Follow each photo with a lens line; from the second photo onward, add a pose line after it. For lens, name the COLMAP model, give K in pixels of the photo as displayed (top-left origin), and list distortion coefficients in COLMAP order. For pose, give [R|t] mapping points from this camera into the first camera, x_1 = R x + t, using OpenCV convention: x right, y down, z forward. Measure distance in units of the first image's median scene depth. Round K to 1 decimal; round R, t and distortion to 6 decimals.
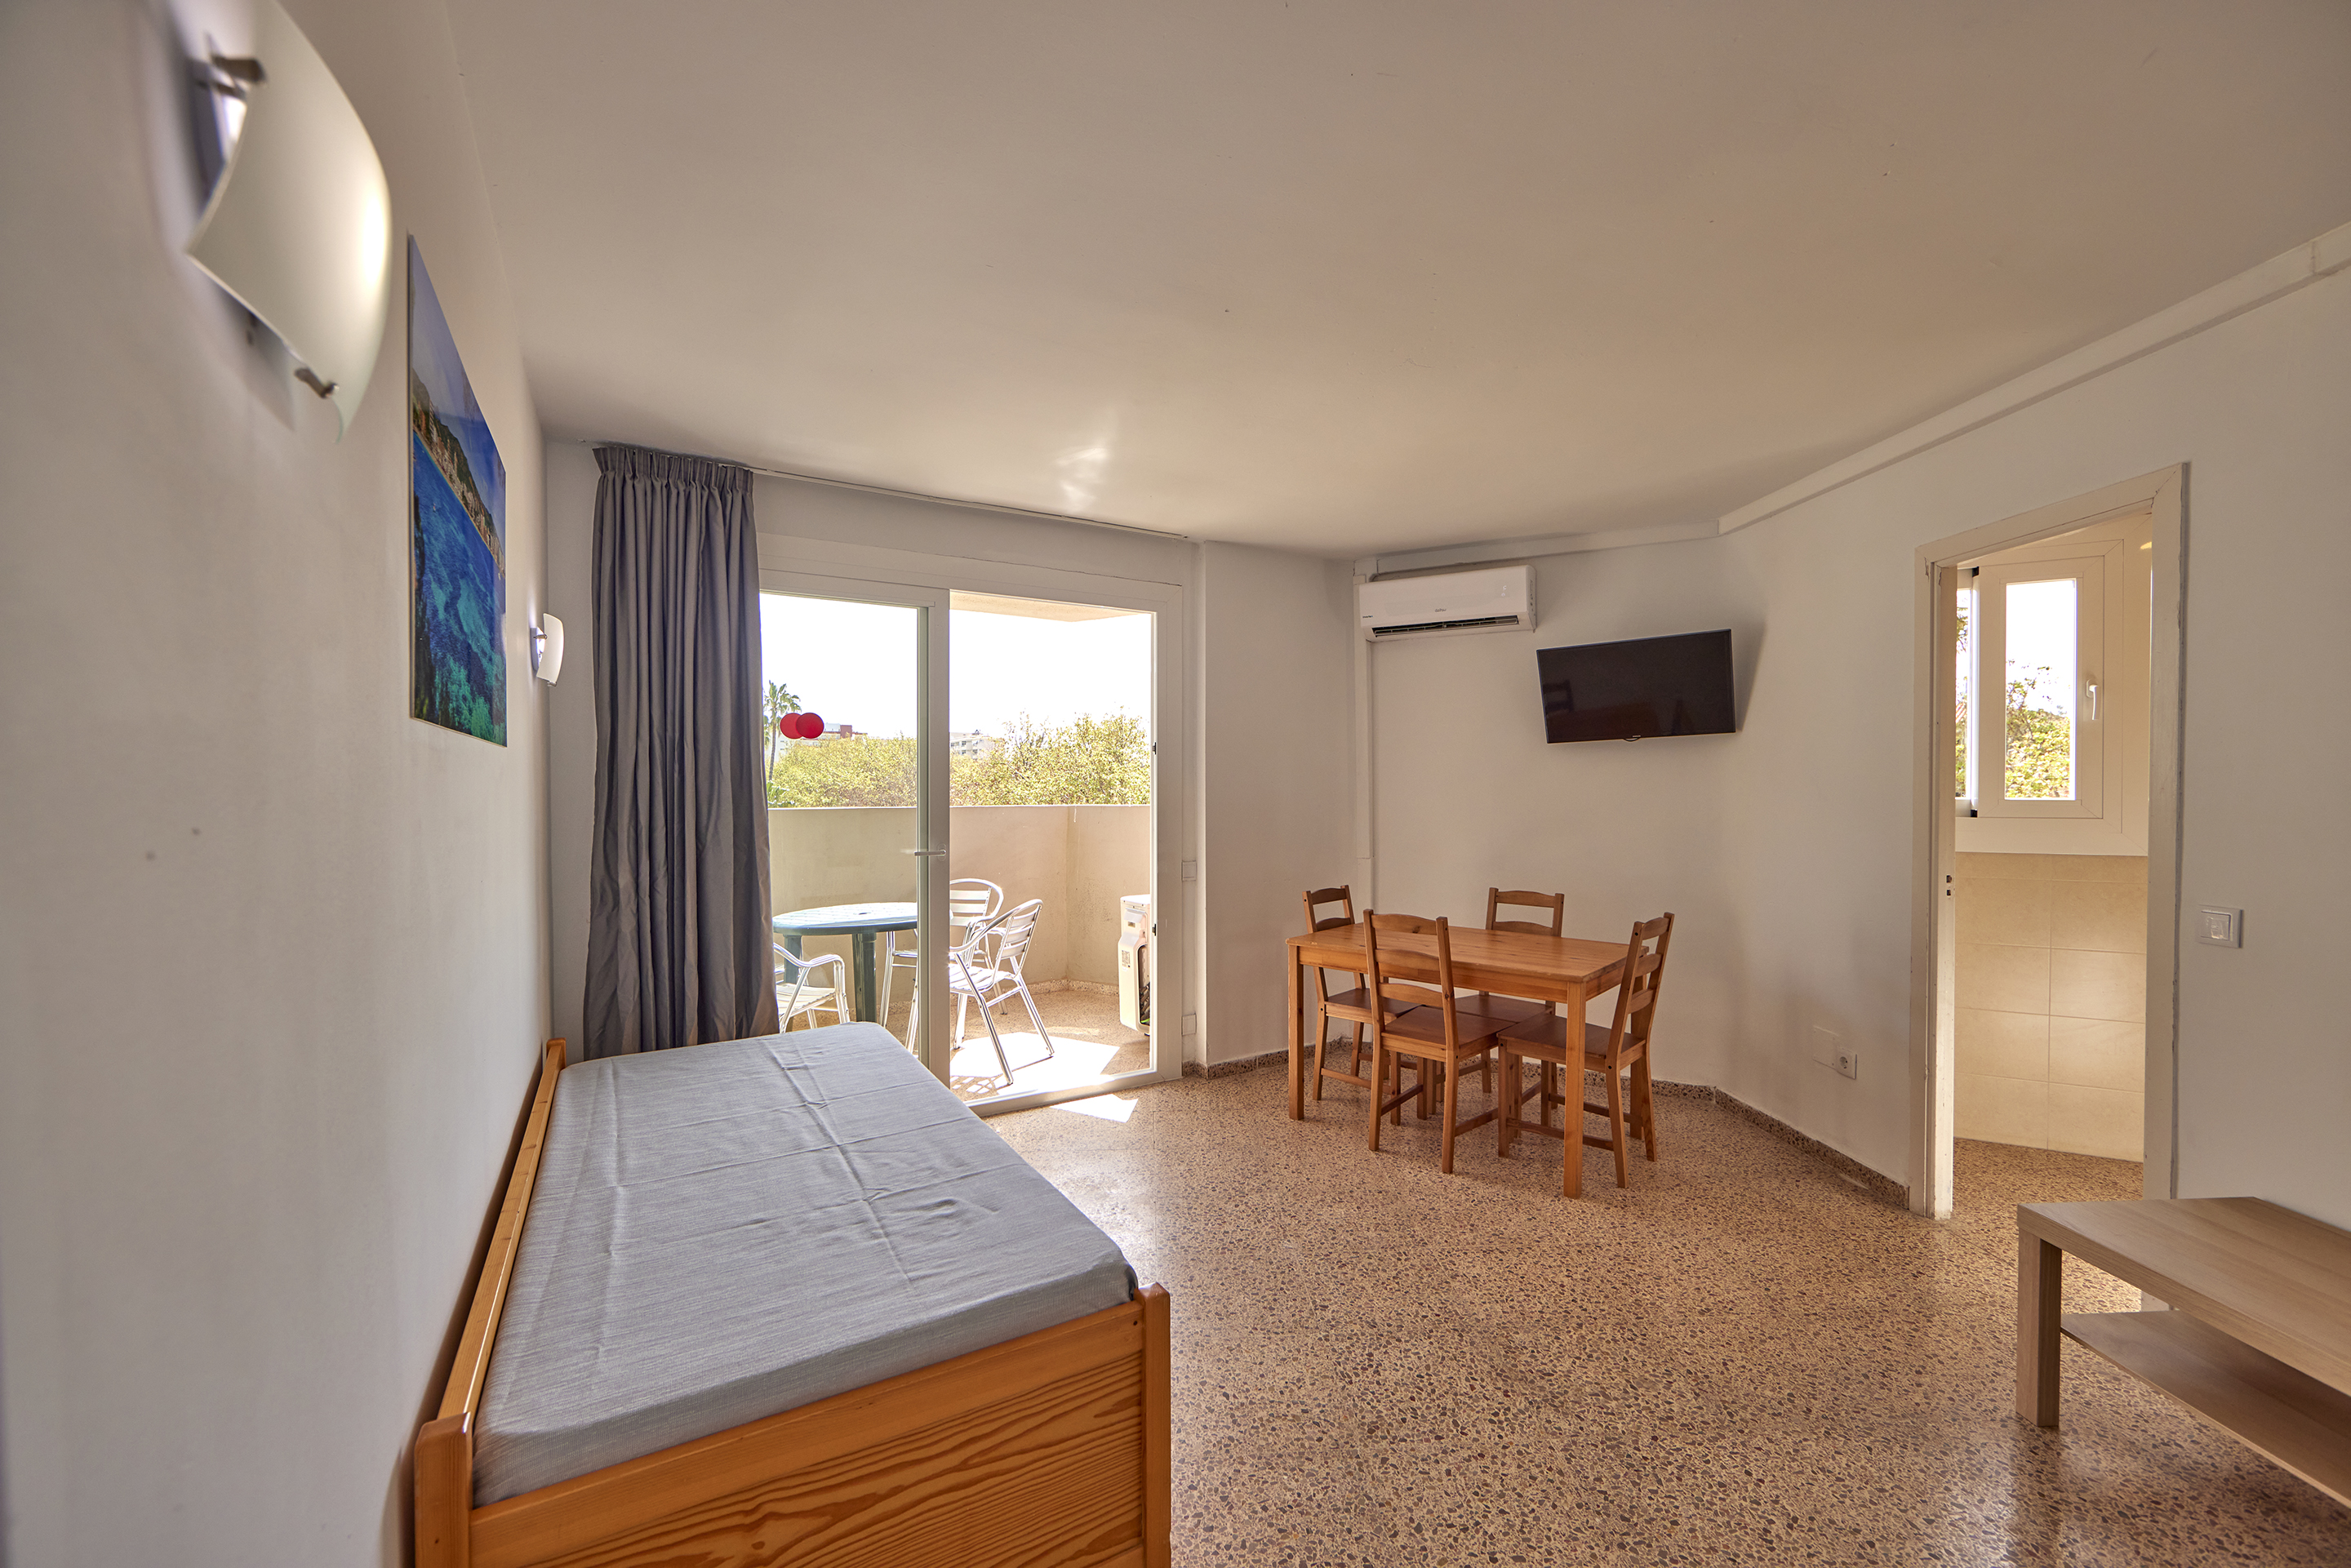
lens RADIAL K [[929.0, 0, 1203.8], [0, 929.0, 797.5], [0, 0, 1]] dist [-0.012357, 0.002866]
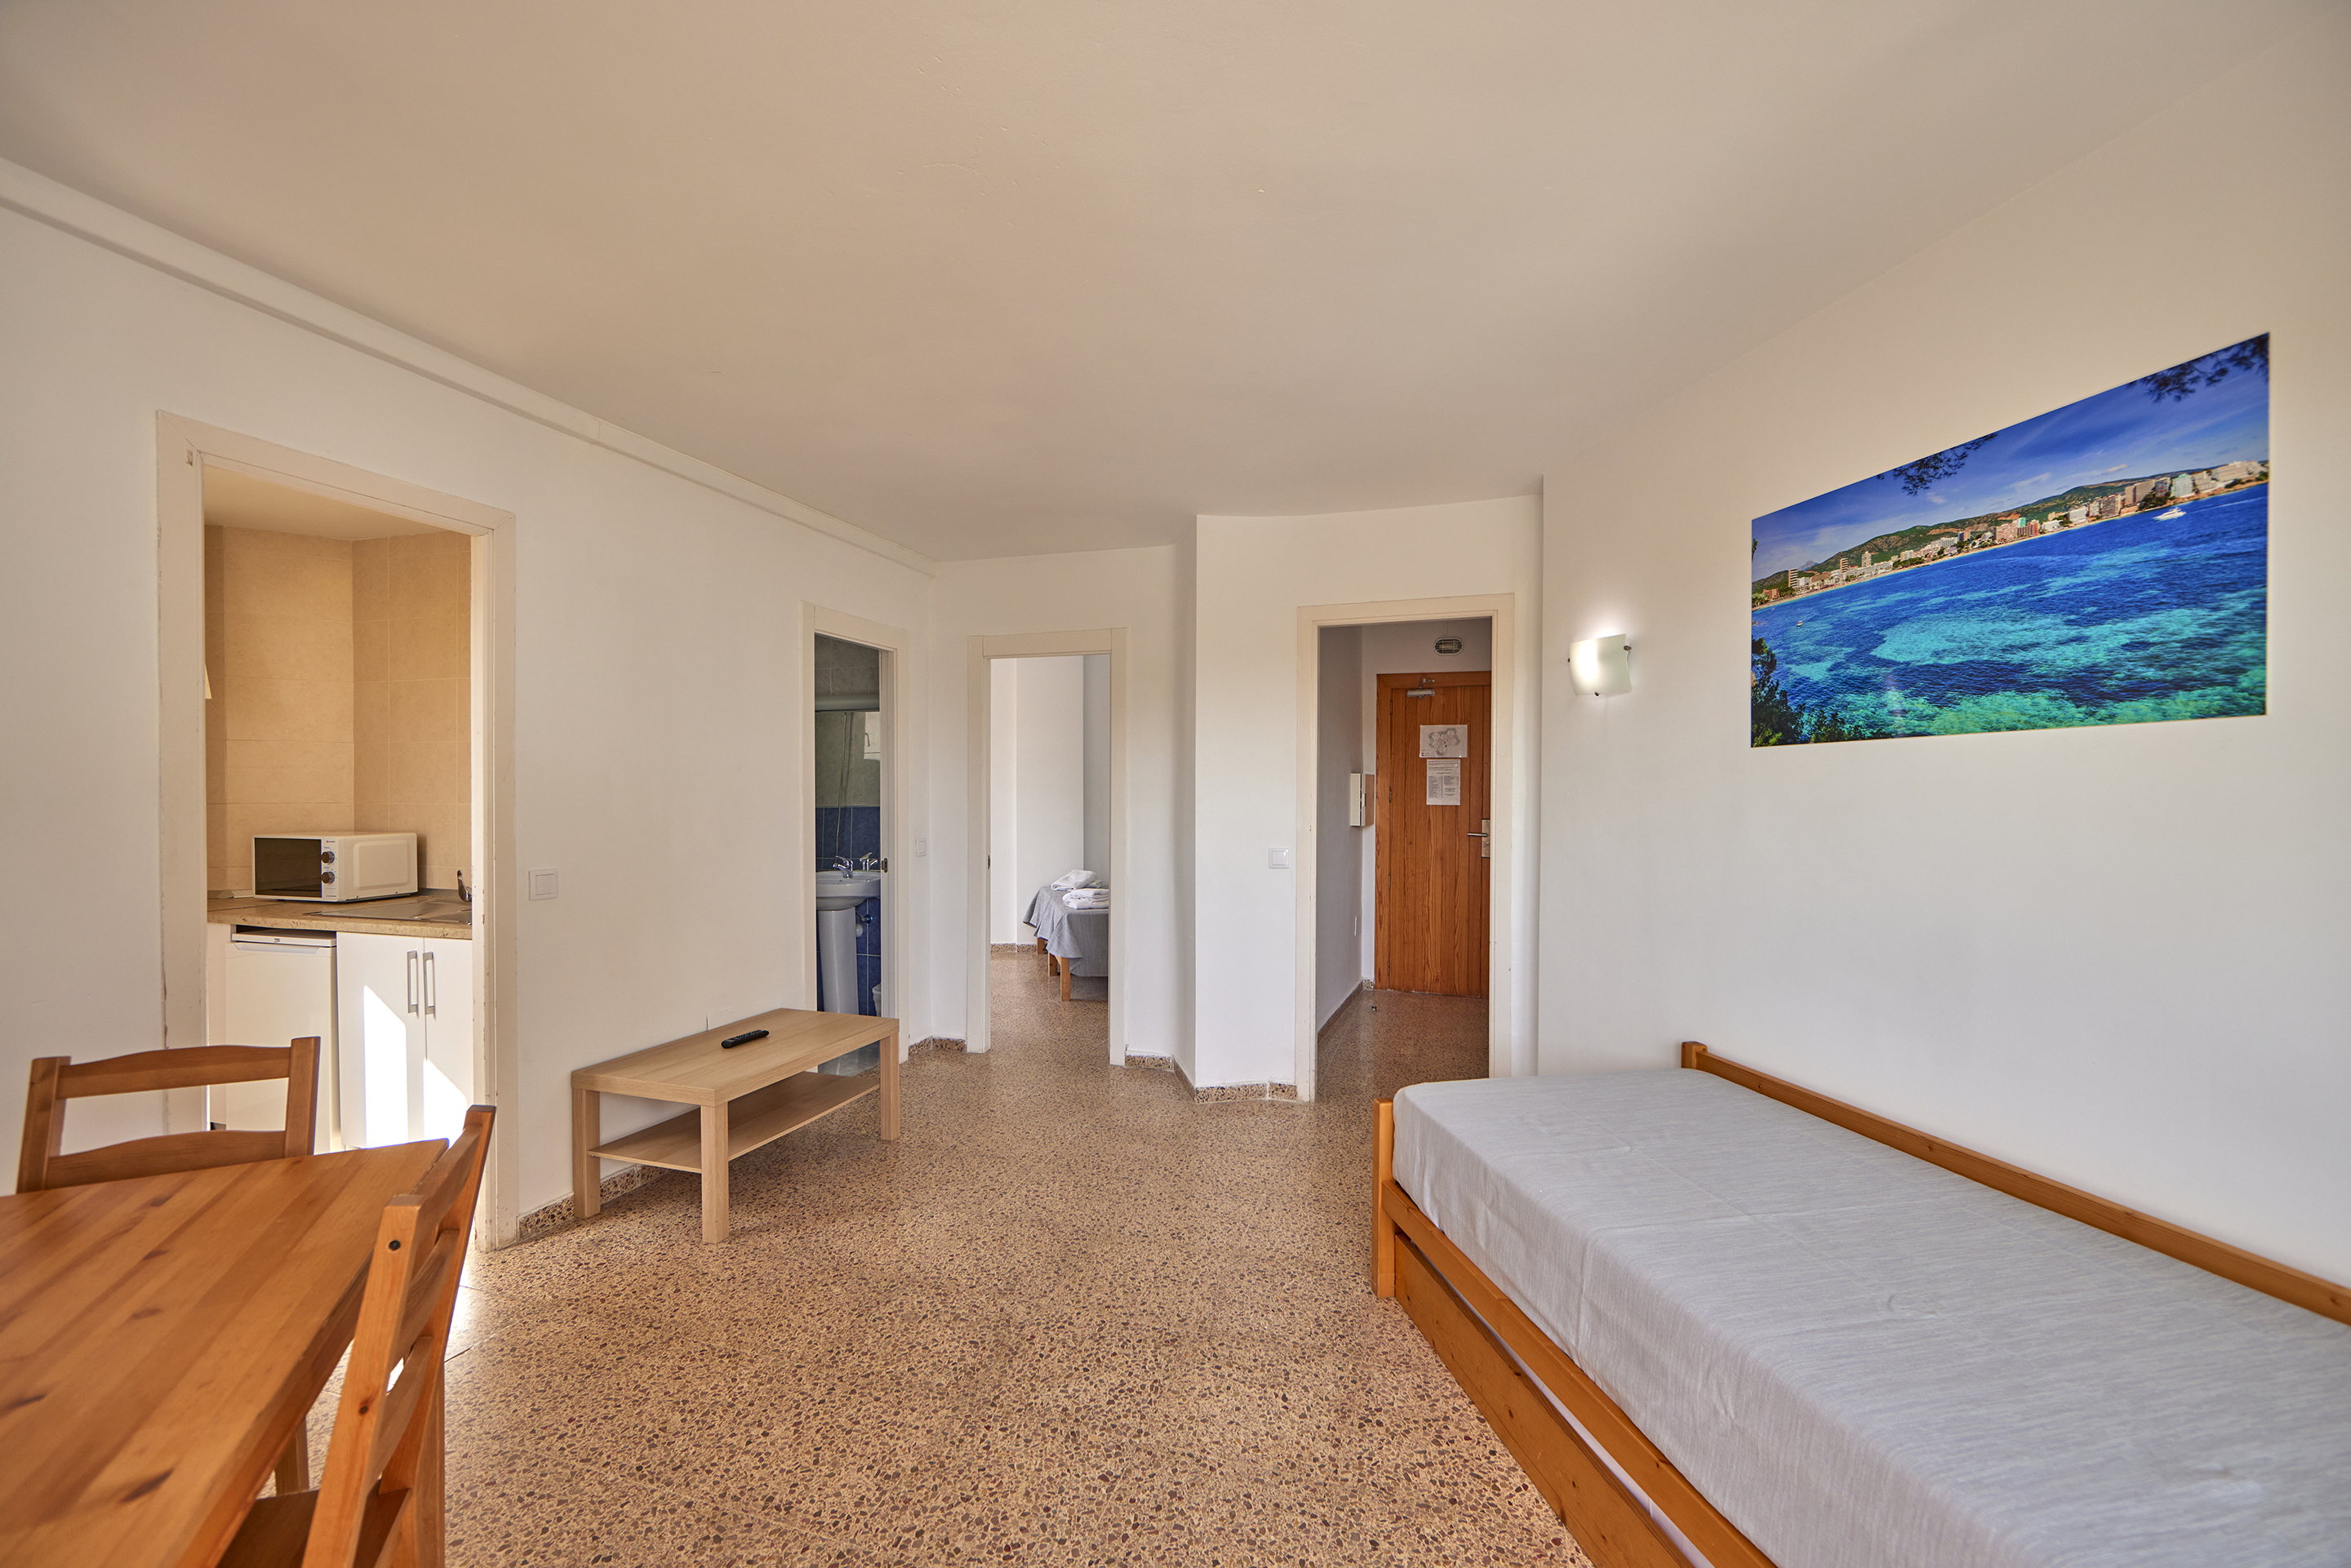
lens RADIAL K [[929.0, 0, 1182.9], [0, 929.0, 800.3], [0, 0, 1]] dist [-0.012357, 0.002866]
pose [[-0.935760, -0.003712, 0.352617, -0.126026], [0.002043, 0.999871, 0.015947, 0.000328], [-0.352631, 0.015643, -0.935632, 1.127296]]
